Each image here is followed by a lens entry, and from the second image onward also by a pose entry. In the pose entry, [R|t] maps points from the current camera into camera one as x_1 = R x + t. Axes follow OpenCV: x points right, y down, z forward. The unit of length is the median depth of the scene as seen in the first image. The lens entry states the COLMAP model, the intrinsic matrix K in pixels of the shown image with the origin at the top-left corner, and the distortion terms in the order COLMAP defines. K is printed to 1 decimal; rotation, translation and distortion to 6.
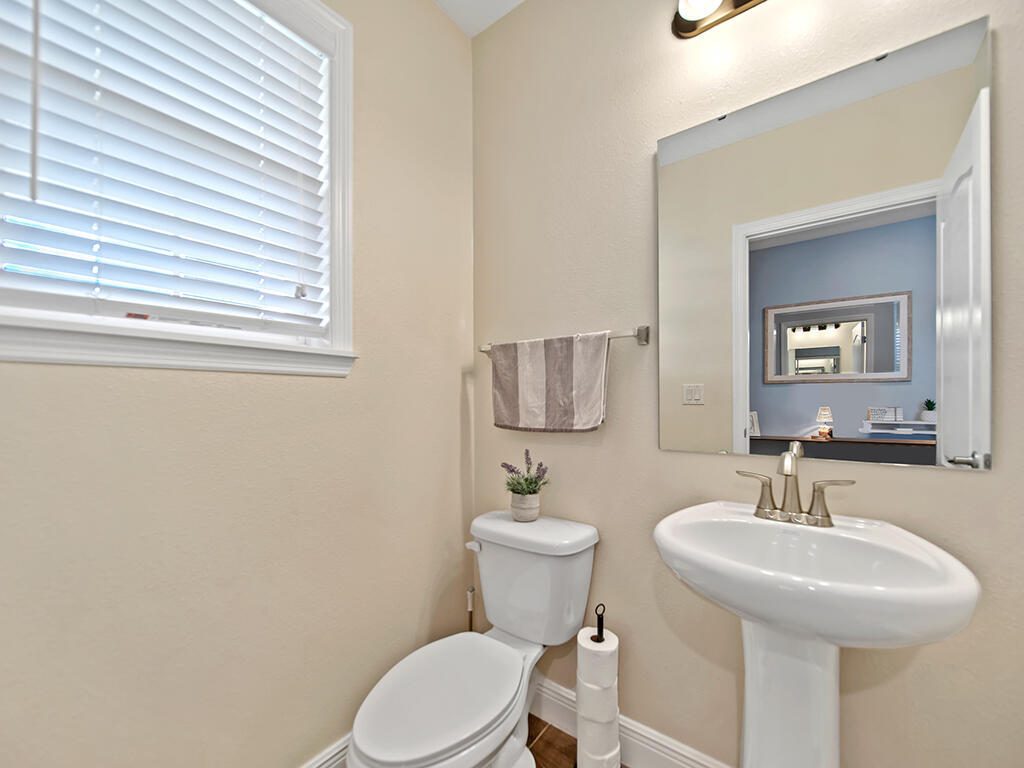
lens RADIAL K [[408.1, 0, 513.2], [0, 408.1, 394.2], [0, 0, 1]] dist [-0.001001, -0.000006]
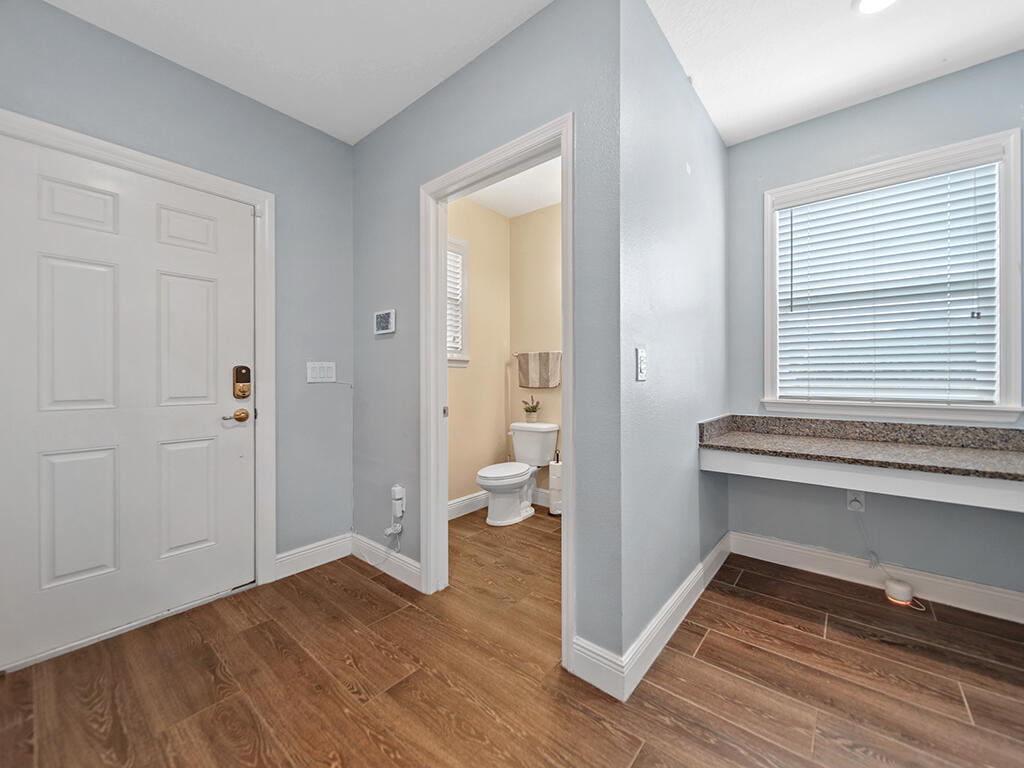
lens RADIAL K [[408.1, 0, 511.5], [0, 408.1, 377.4], [0, 0, 1]] dist [-0.001001, -0.000006]
pose [[0.998633, 0.004752, -0.052048, 0.038691], [-0.003939, 0.999869, 0.015730, -0.017182], [0.052116, -0.015503, 0.998521, -1.577607]]
